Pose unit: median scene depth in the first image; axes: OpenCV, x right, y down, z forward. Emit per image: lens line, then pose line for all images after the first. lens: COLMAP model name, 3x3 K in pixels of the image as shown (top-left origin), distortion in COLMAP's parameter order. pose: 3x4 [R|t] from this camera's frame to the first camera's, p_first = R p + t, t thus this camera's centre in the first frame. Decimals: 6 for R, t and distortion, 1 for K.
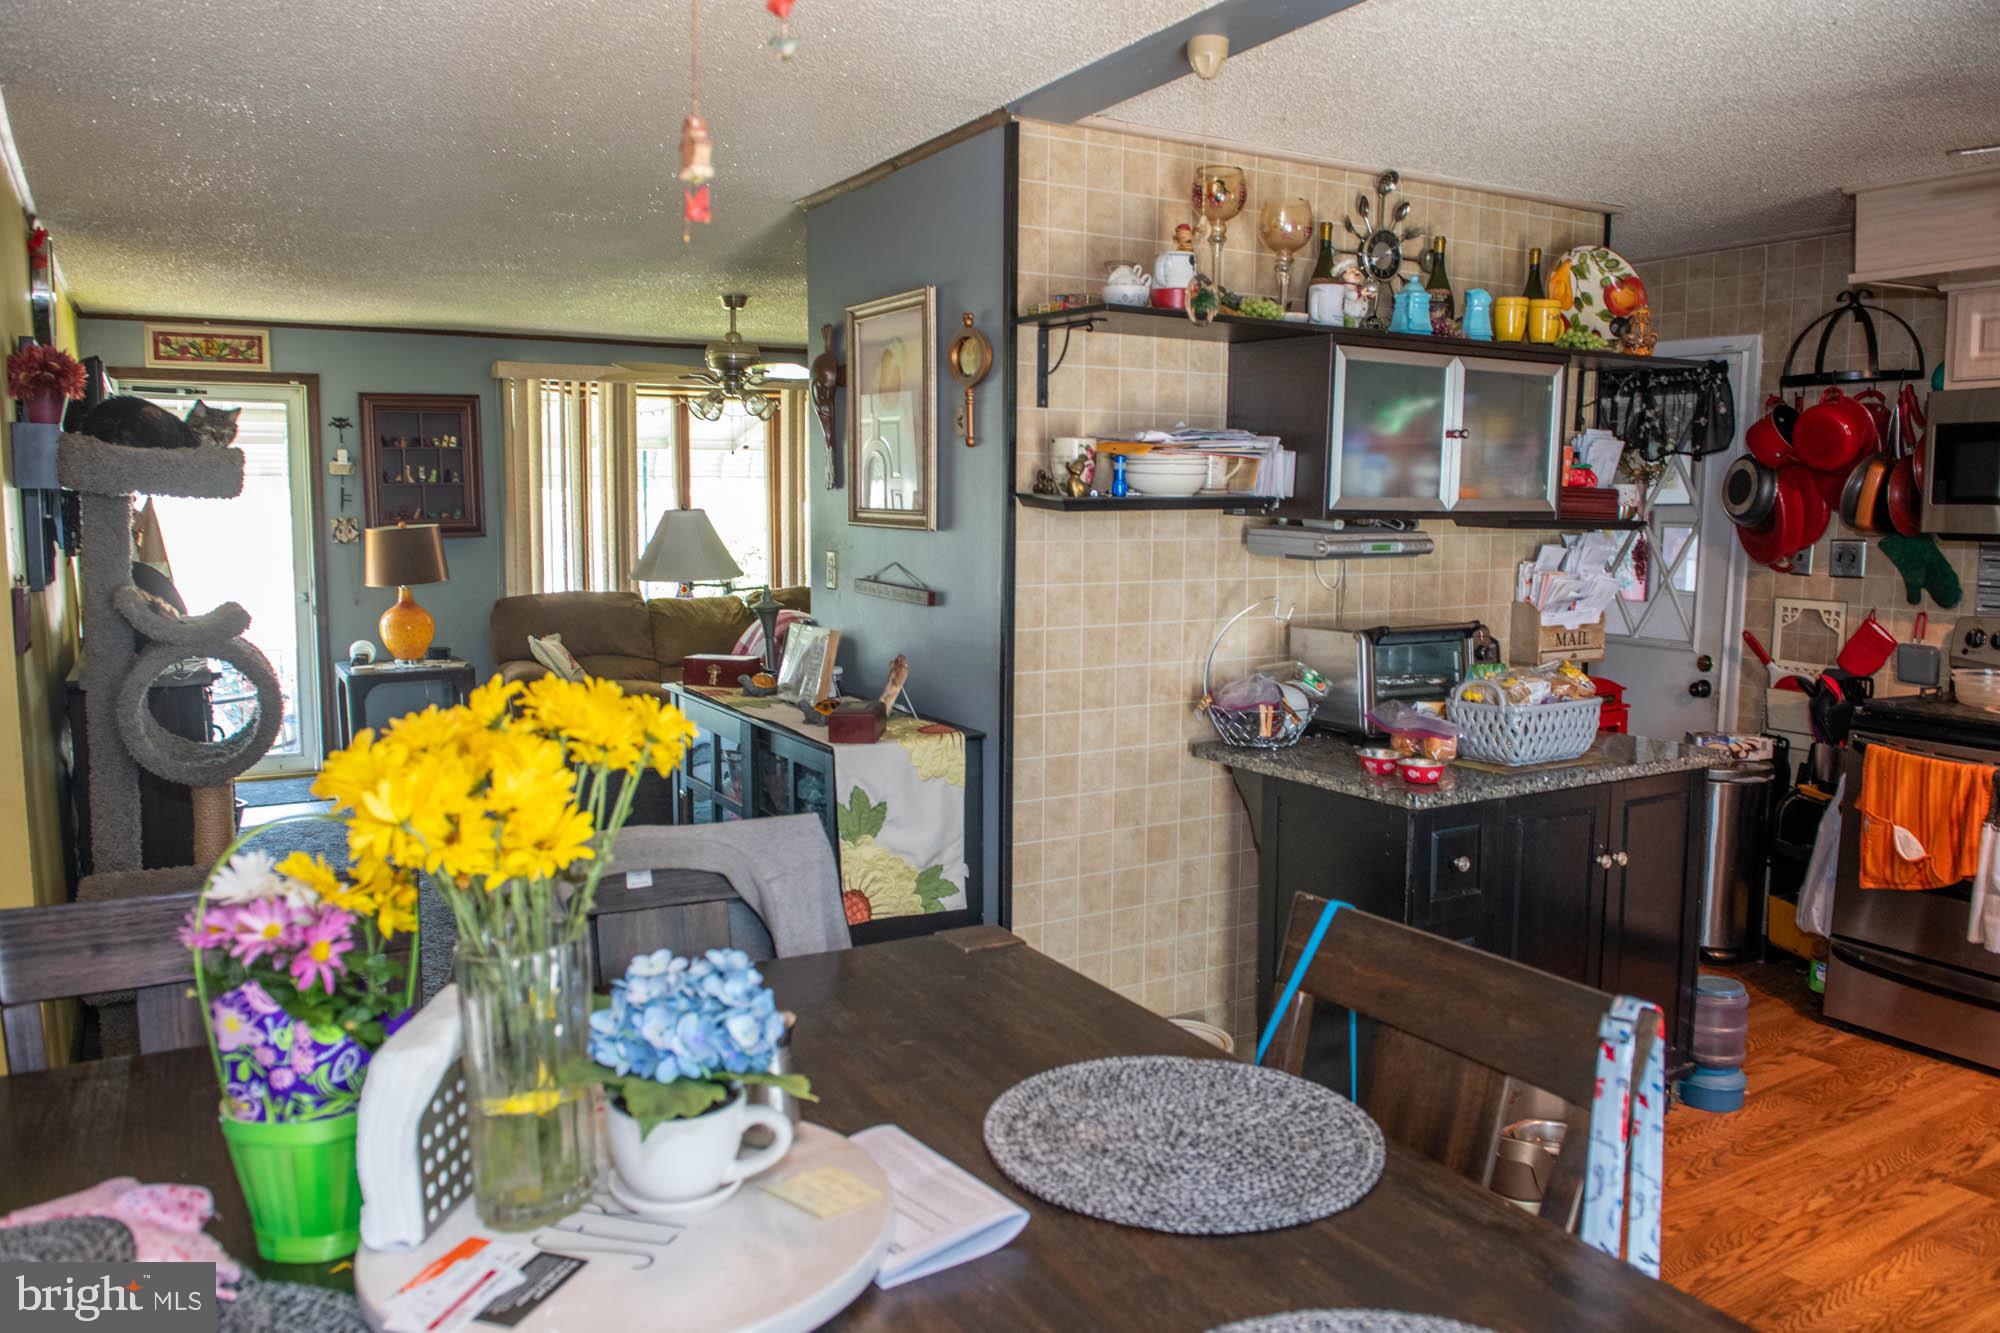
lens RADIAL K [[1436.2, 0, 1000.0], [0, 1436.2, 666.5], [0, 0, 1]] dist [-0.056396, 0.005914]
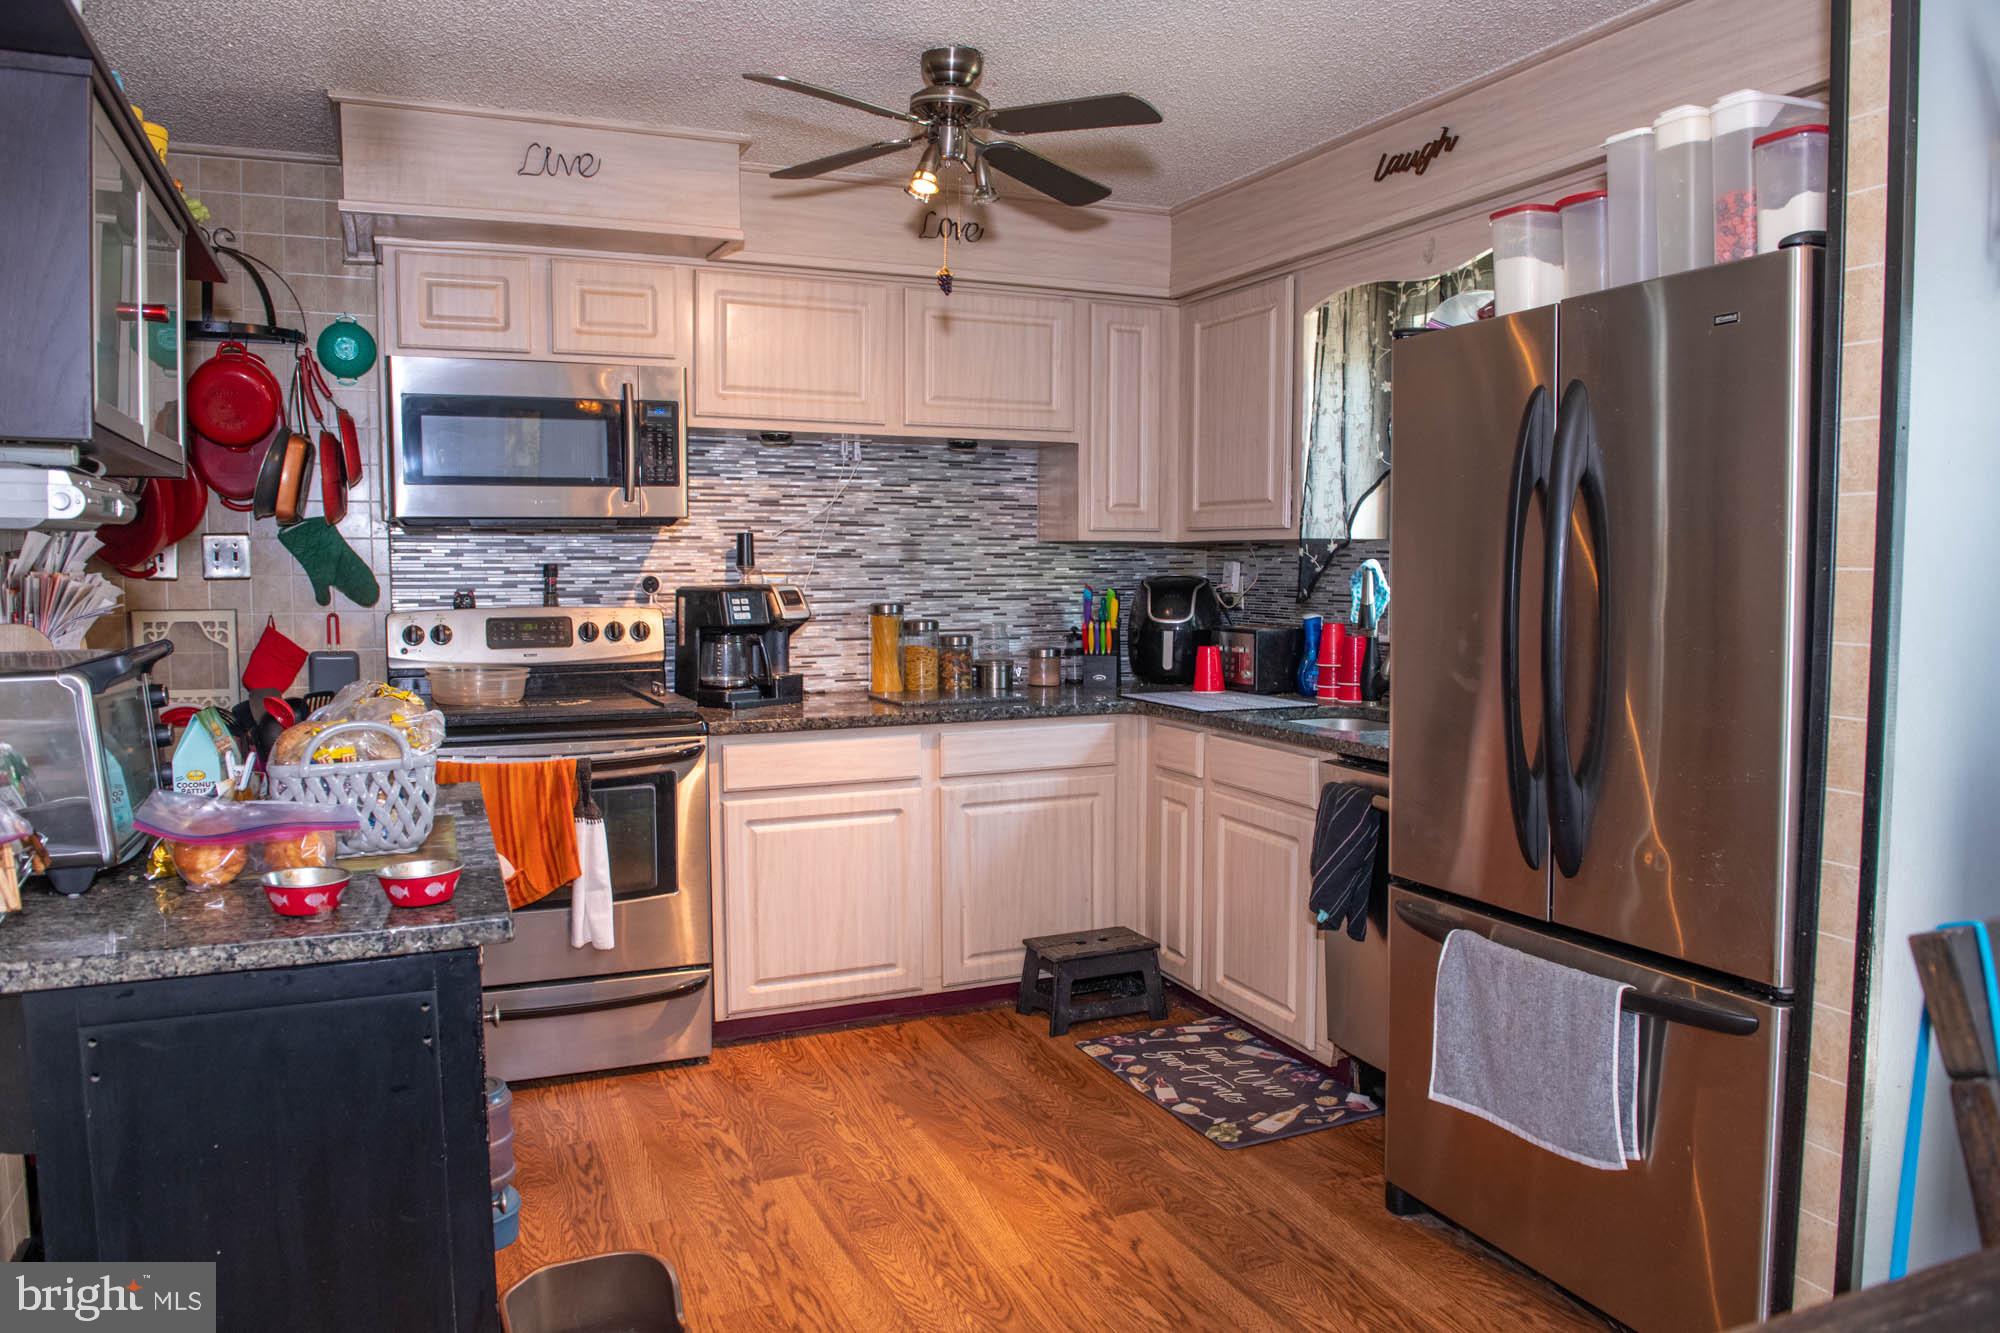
lens RADIAL K [[1394.7, 0, 1000.0], [0, 1394.7, 666.5], [0, 0, 1]] dist [-0.056363, -0.000152]
pose [[0.124723, -0.081771, 0.988816, -0.144960], [0.115807, 0.990986, 0.067344, -0.015872], [-0.985410, 0.106113, 0.133068, 0.488623]]
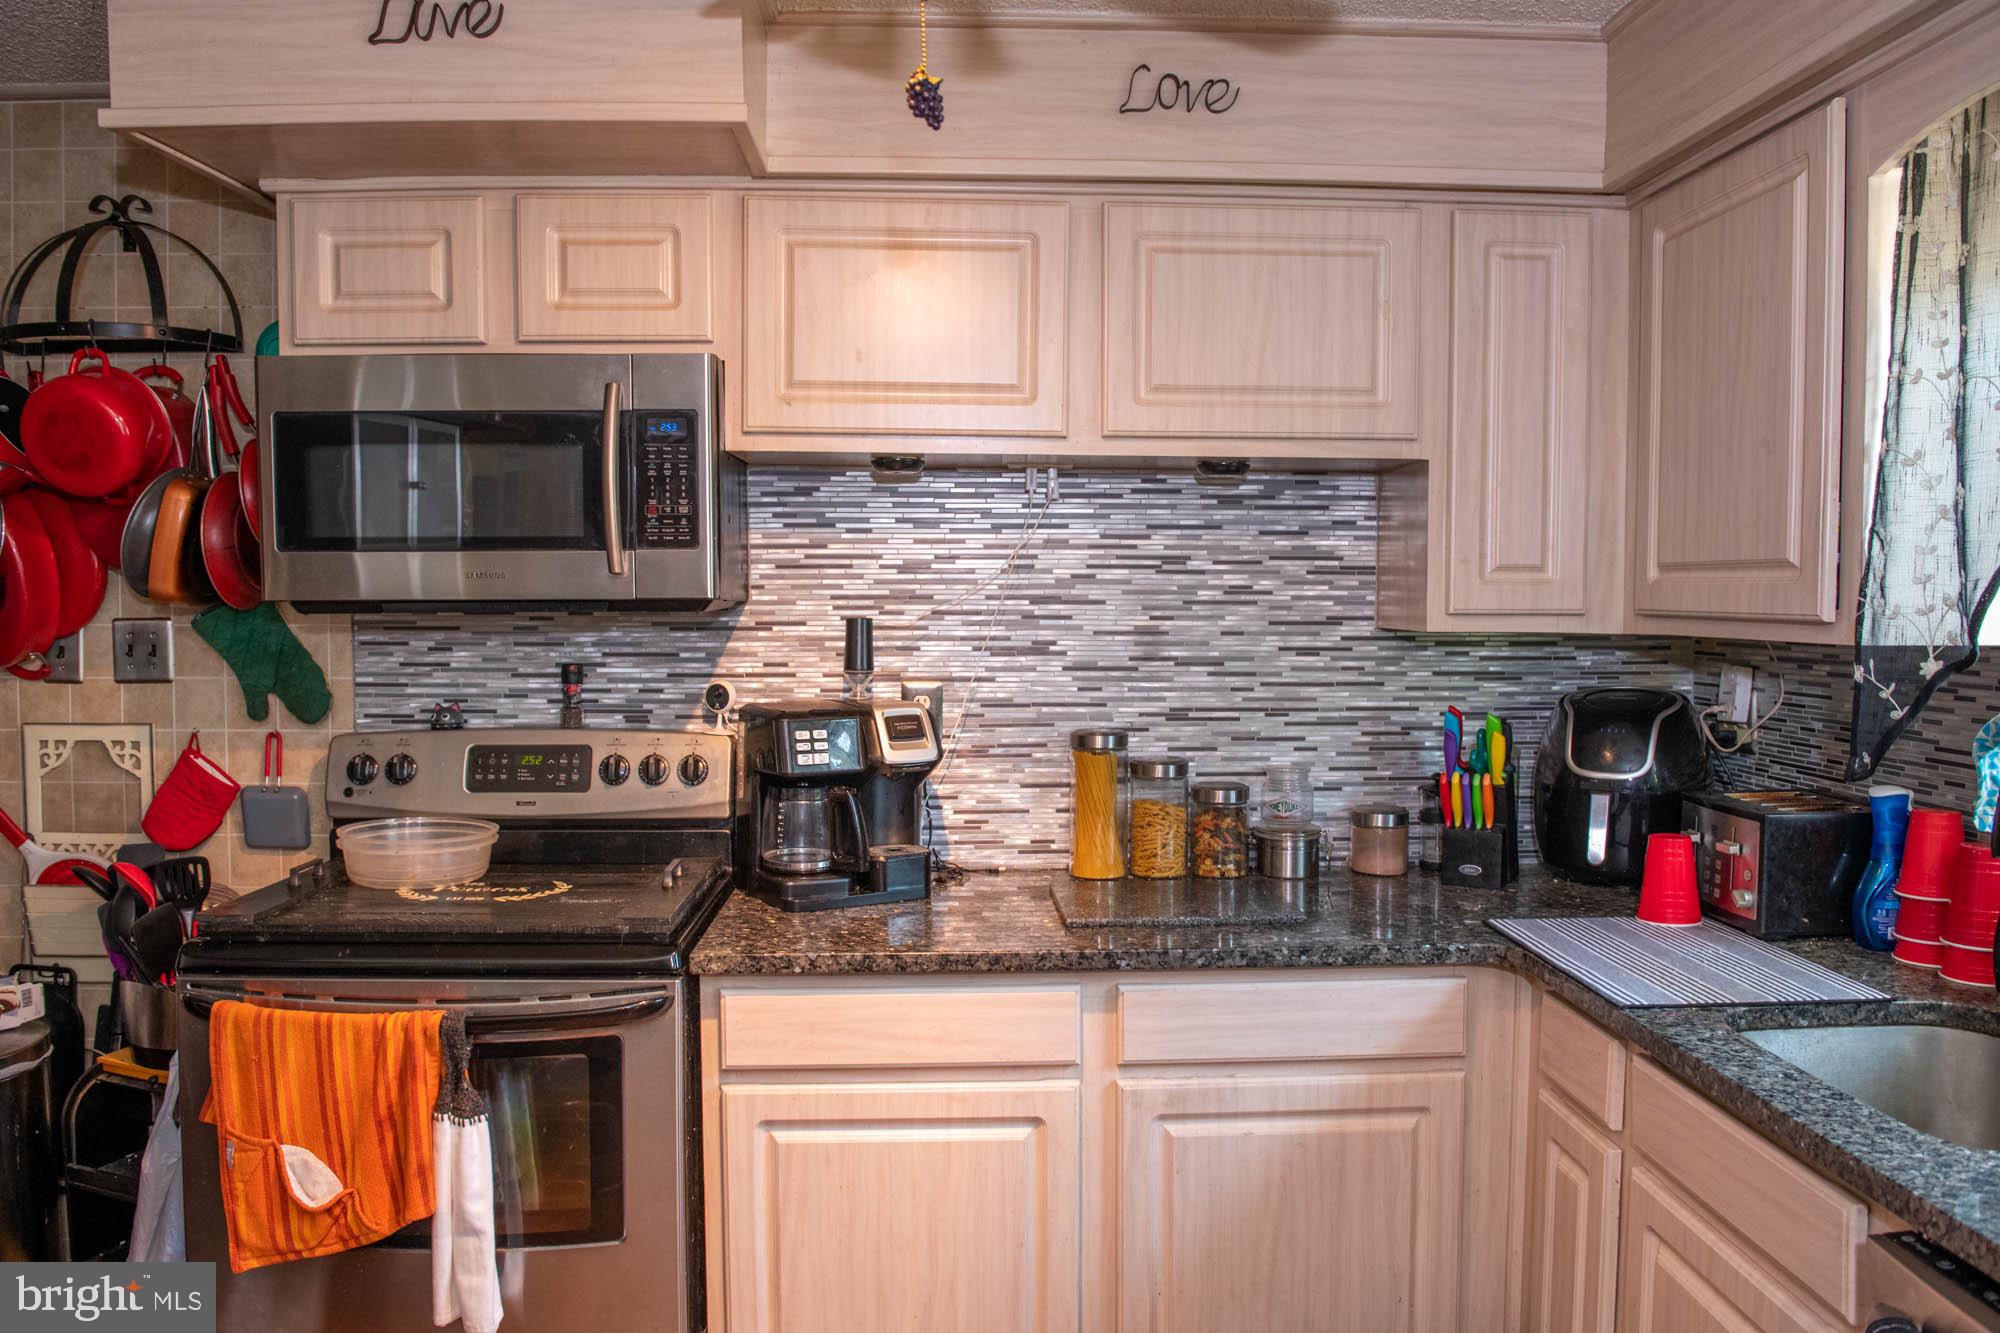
lens RADIAL K [[1436.2, 0, 1000.0], [0, 1436.2, 666.5], [0, 0, 1]] dist [-0.056396, 0.005914]
pose [[0.472958, -0.049217, 0.879709, 0.269894], [0.102700, 0.994712, 0.000436, -0.035786], [-0.875079, 0.090140, 0.475512, 0.433496]]
